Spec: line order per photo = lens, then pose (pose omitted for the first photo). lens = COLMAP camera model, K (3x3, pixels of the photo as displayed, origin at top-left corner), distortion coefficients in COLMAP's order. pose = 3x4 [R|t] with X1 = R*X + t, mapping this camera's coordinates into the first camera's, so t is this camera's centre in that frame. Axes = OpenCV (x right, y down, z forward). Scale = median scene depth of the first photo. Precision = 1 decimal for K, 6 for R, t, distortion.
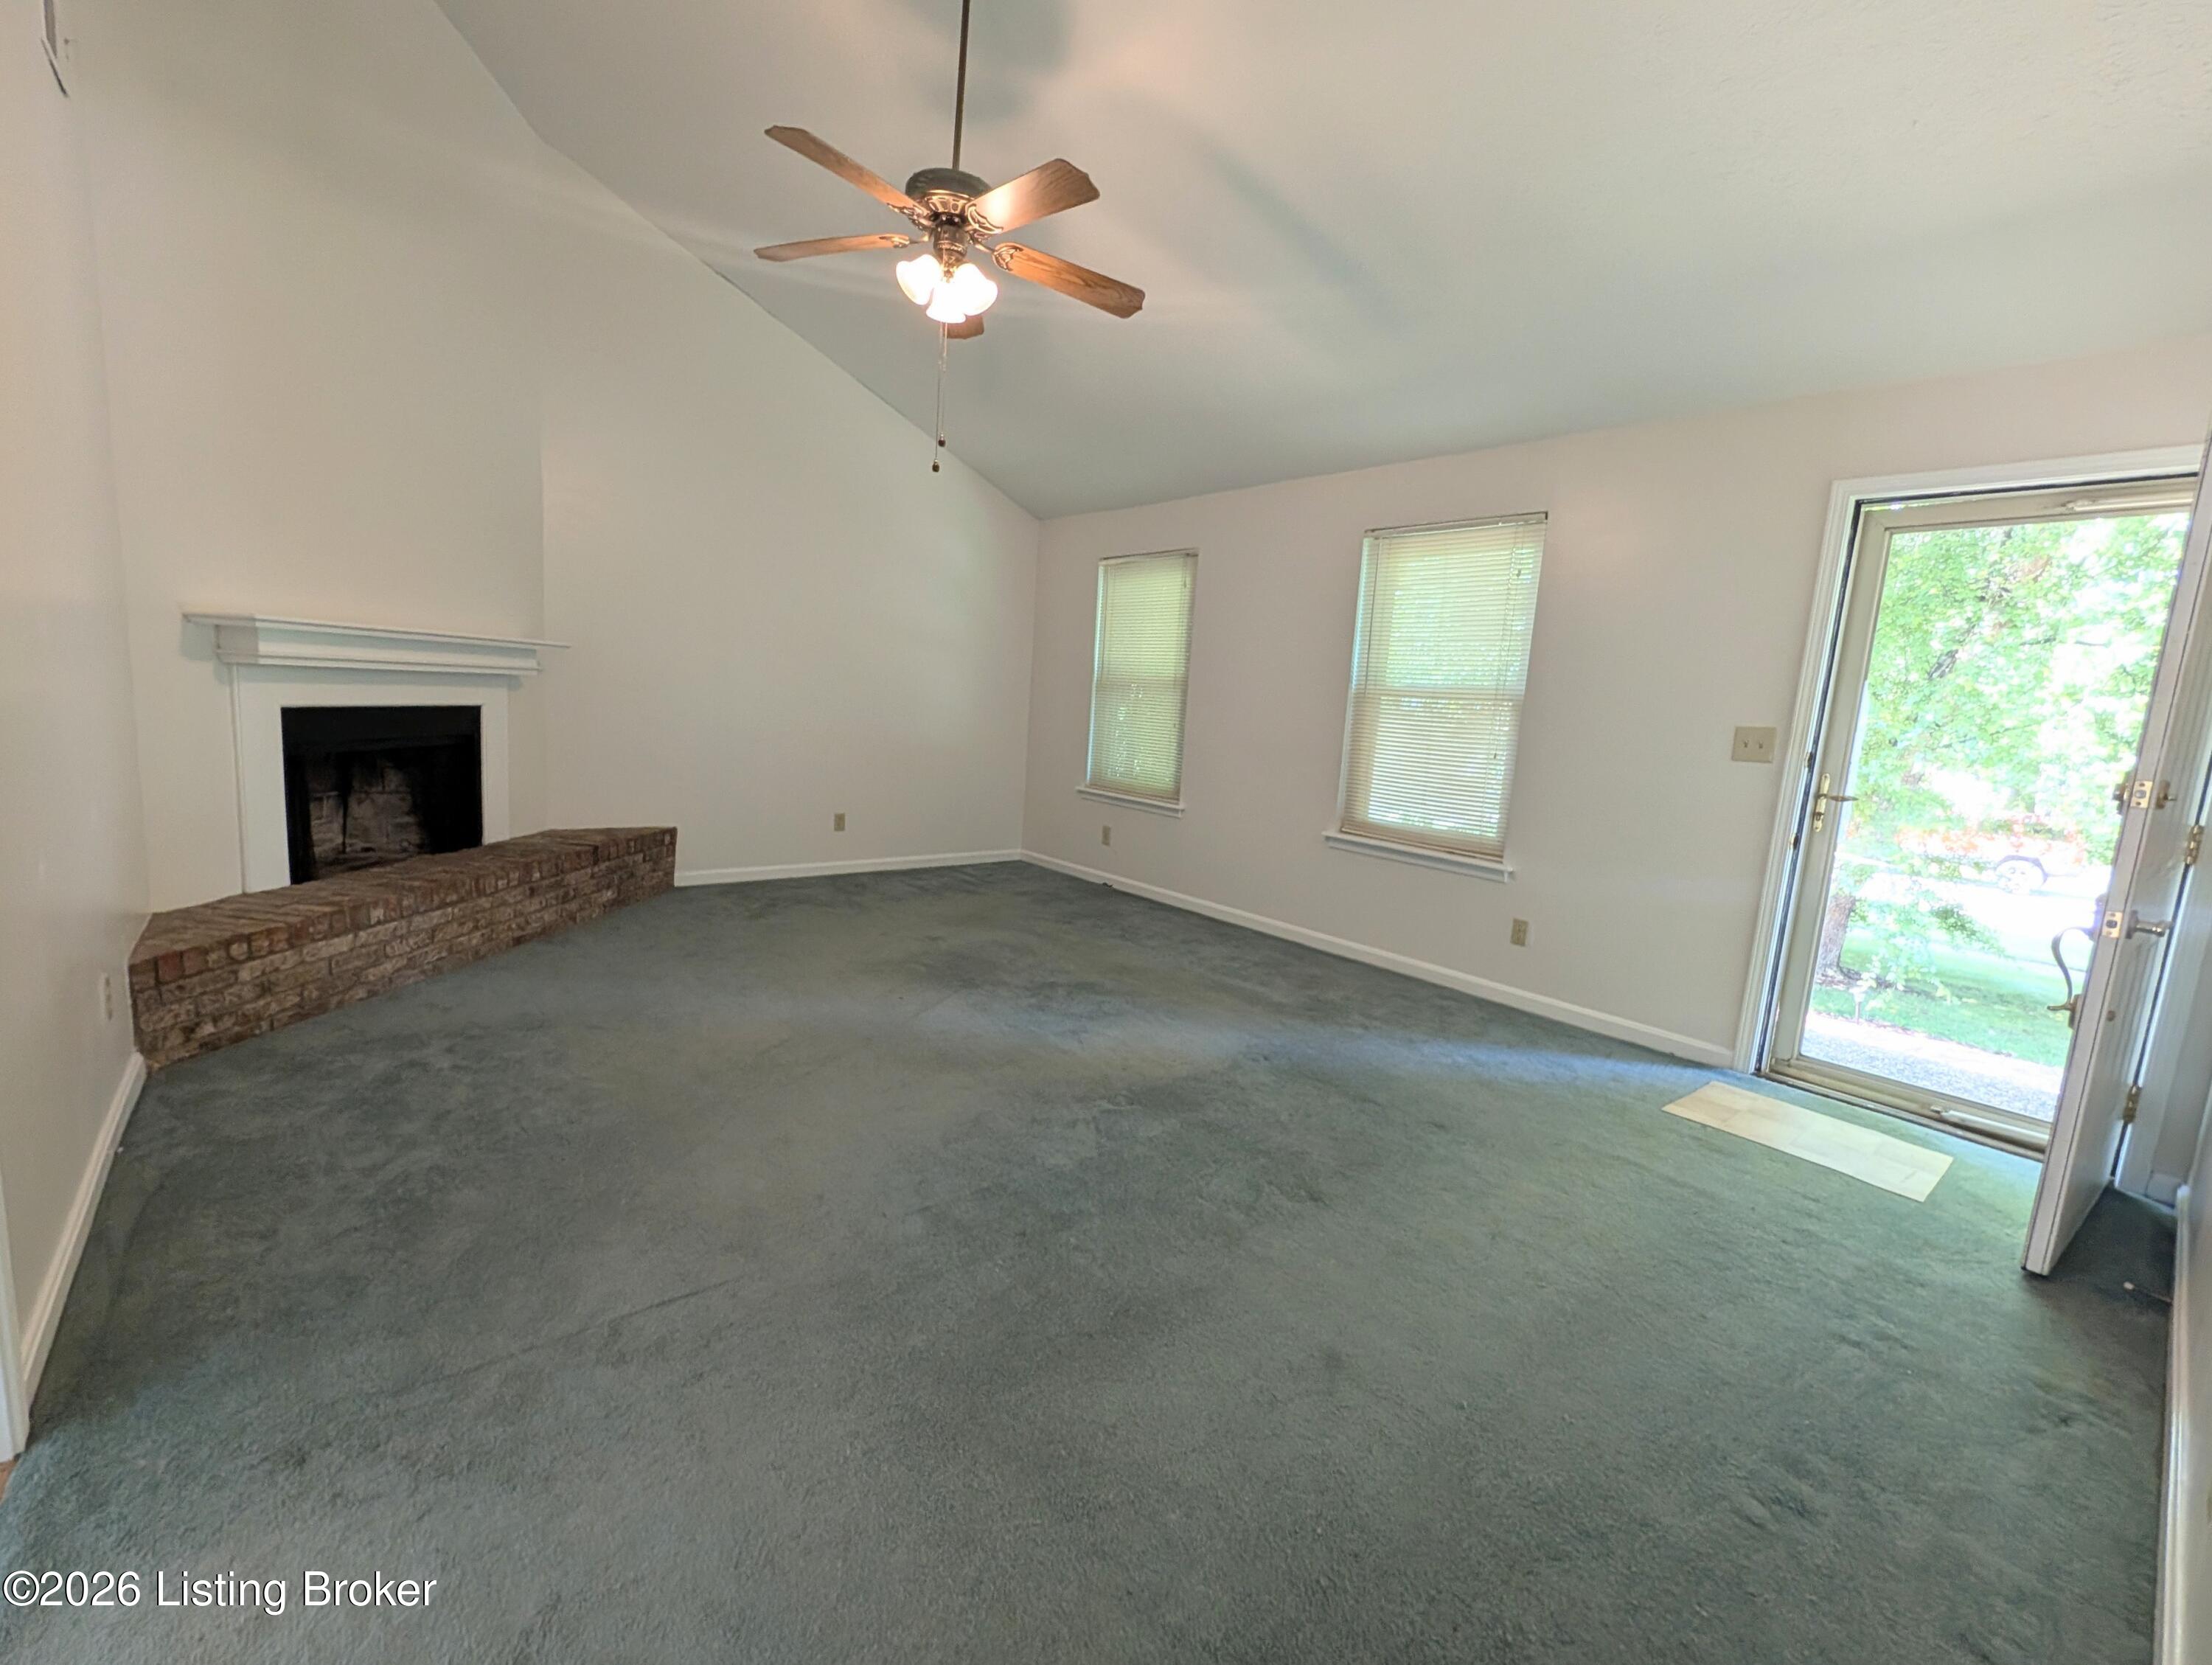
lens RADIAL K [[938.0, 0, 1110.8], [0, 938.0, 830.5], [0, 0, 1]] dist [0.000000, -0.000215]
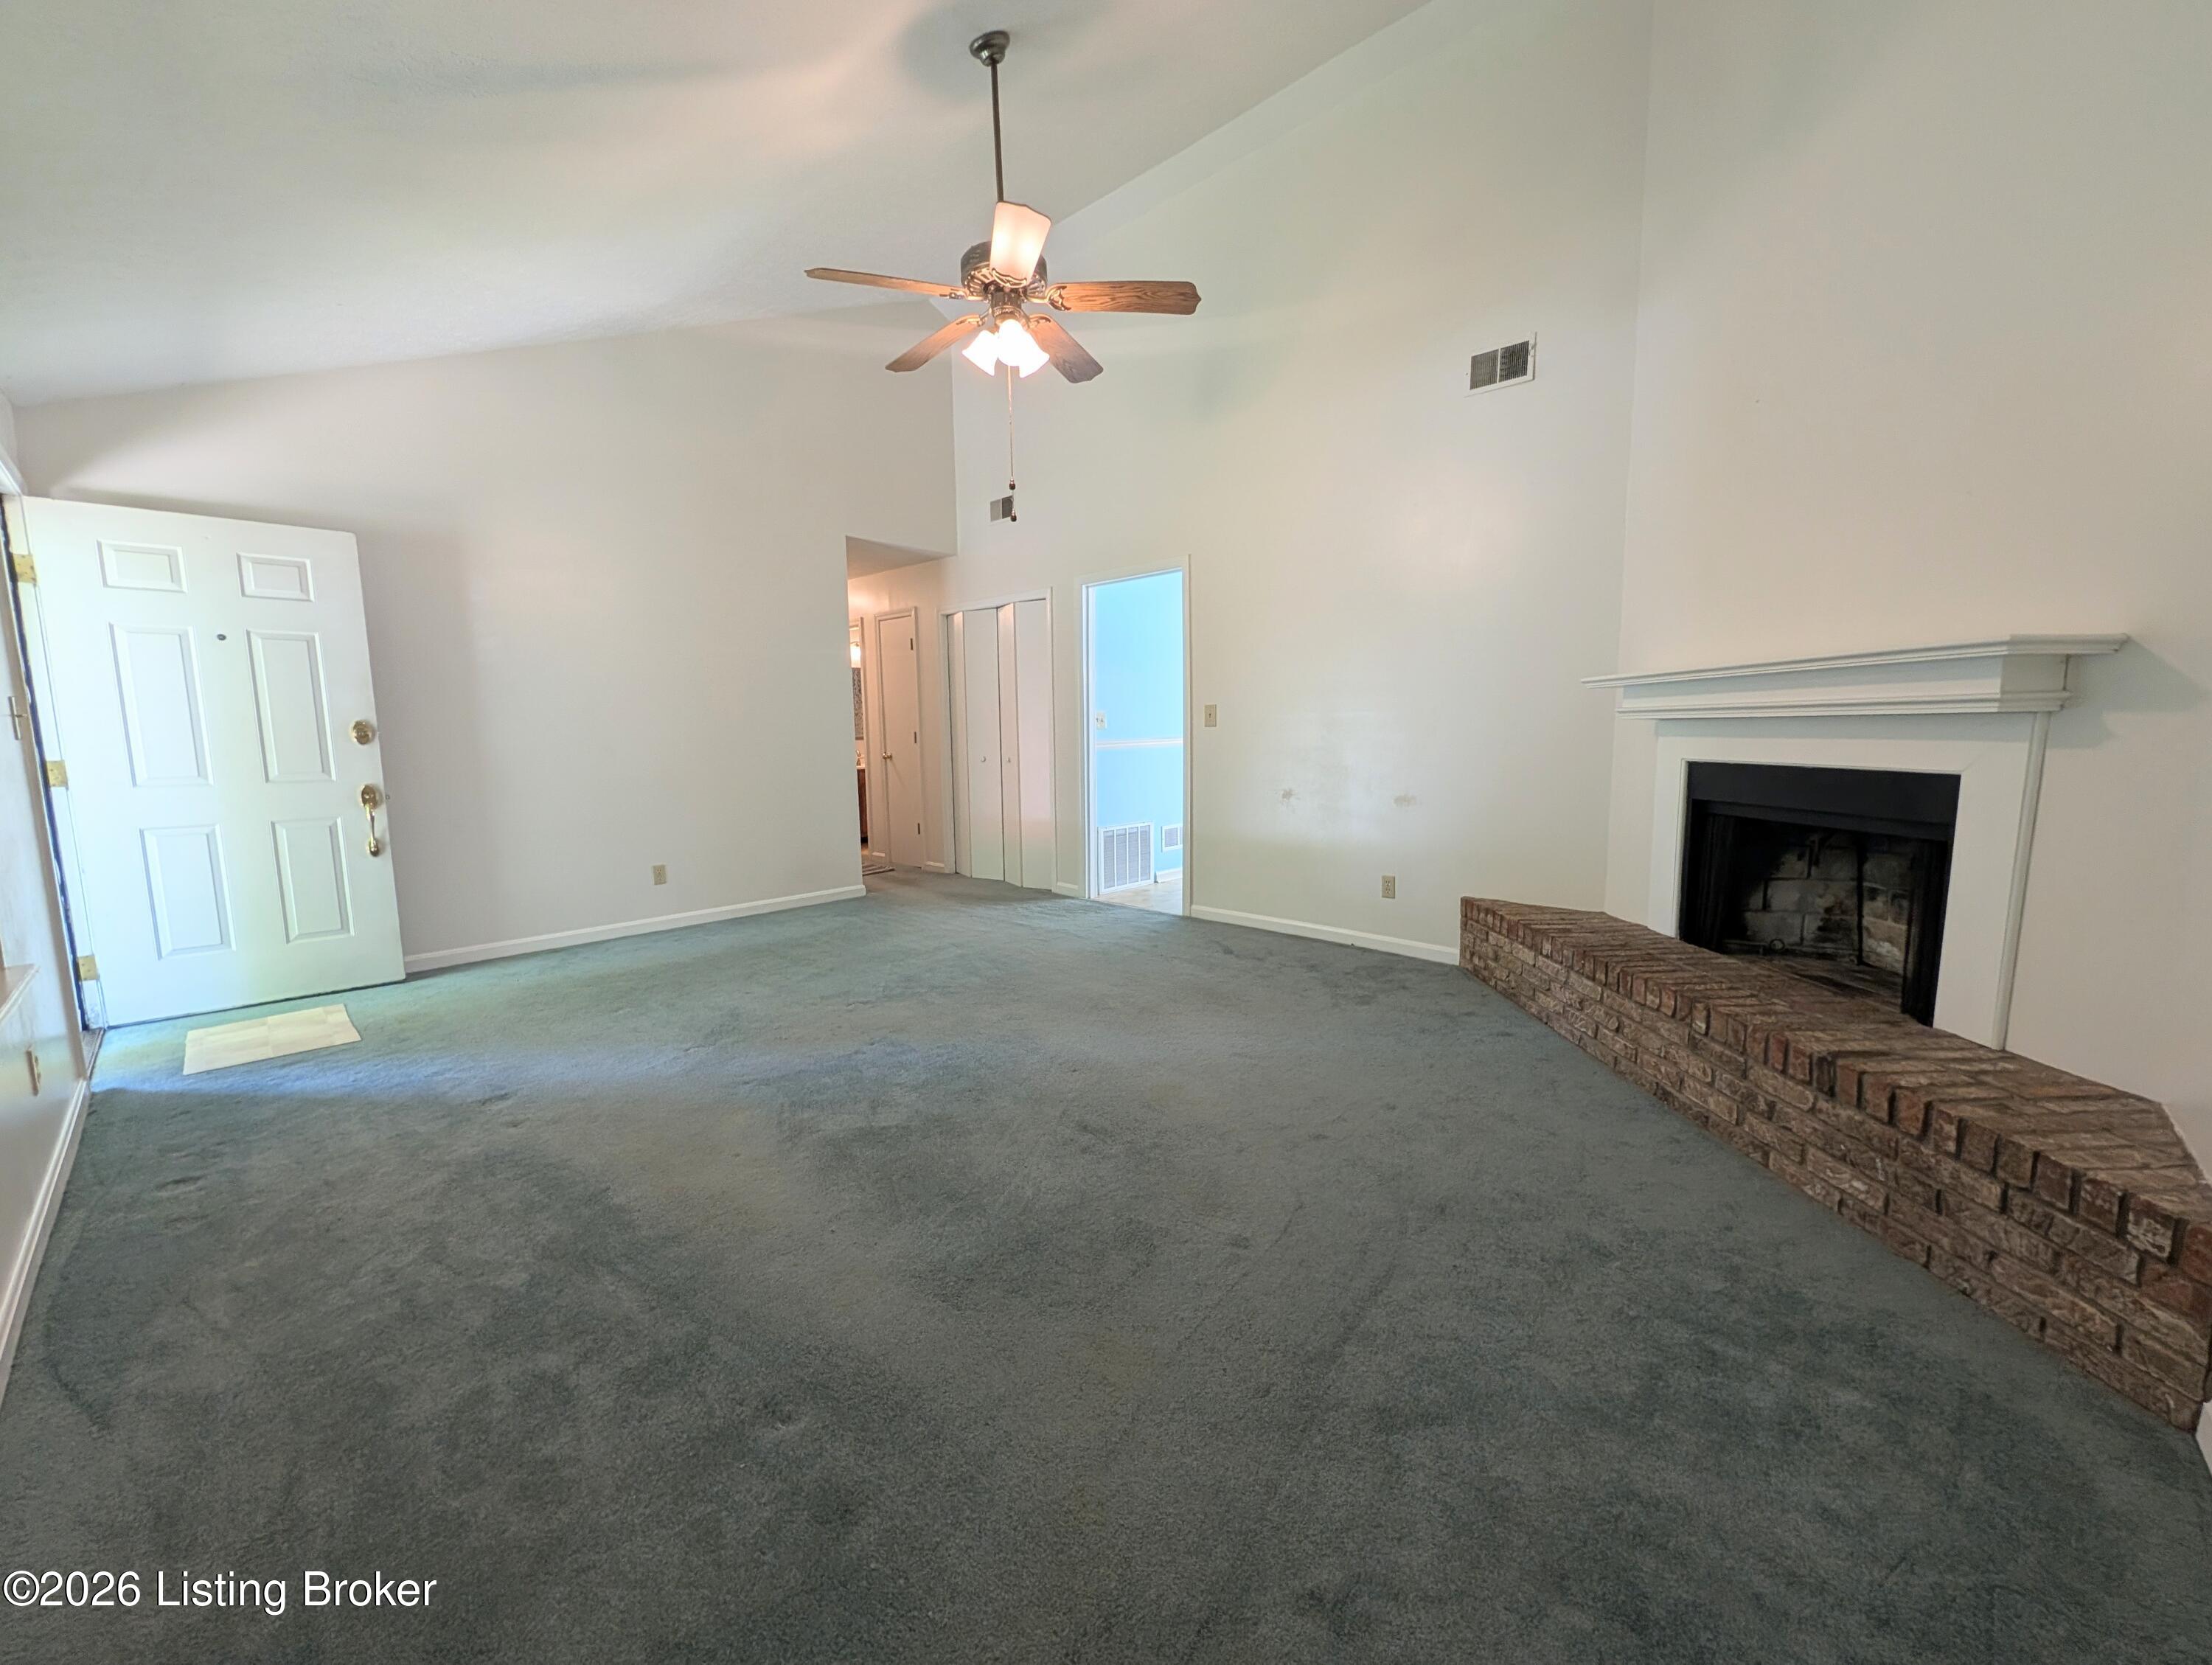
lens RADIAL K [[853.1, 0, 1115.8], [0, 853.1, 835.4], [0, 0, 1]] dist [0.002639, -0.000680]
pose [[-0.991986, -0.036459, -0.120974, -0.154385], [-0.066468, 0.964852, 0.254251, -0.219588], [0.107452, 0.260254, -0.959542, 1.636307]]
